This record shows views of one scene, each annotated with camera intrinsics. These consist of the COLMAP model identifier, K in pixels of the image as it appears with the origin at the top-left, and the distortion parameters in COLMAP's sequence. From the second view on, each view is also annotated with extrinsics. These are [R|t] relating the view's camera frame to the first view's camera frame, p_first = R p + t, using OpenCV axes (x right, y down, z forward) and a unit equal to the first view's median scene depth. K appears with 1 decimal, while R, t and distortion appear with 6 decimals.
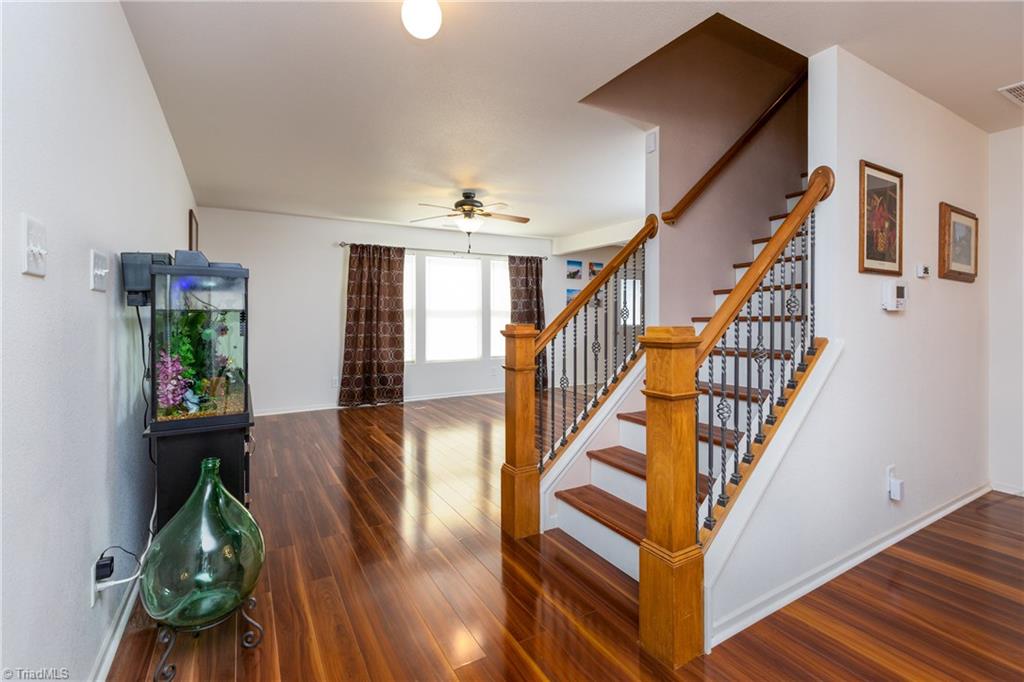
lens RADIAL K [[459.0, 0, 514.6], [0, 459.0, 334.9], [0, 0, 1]] dist [-0.002833, -0.000380]
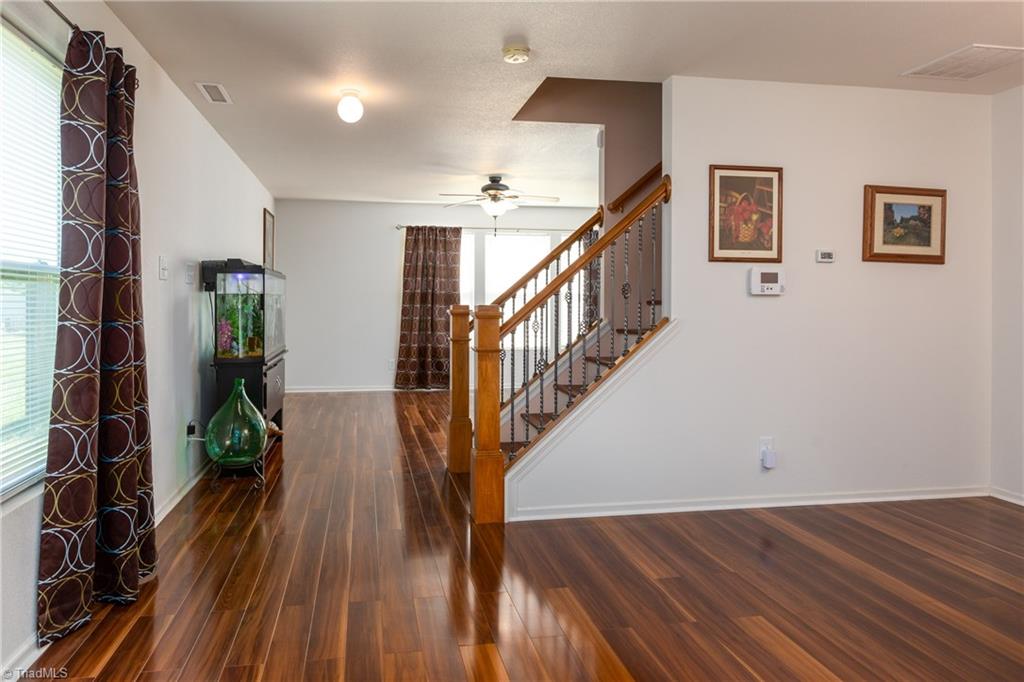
lens RADIAL K [[722.7, 0, 512.0], [0, 722.7, 341.0], [0, 0, 1]] dist [-0.000069, 0.001353]
pose [[0.937319, 0.023173, -0.347701, 0.490783], [-0.018088, 0.999677, 0.017864, 0.022263], [0.348002, -0.010455, 0.937435, -0.475616]]
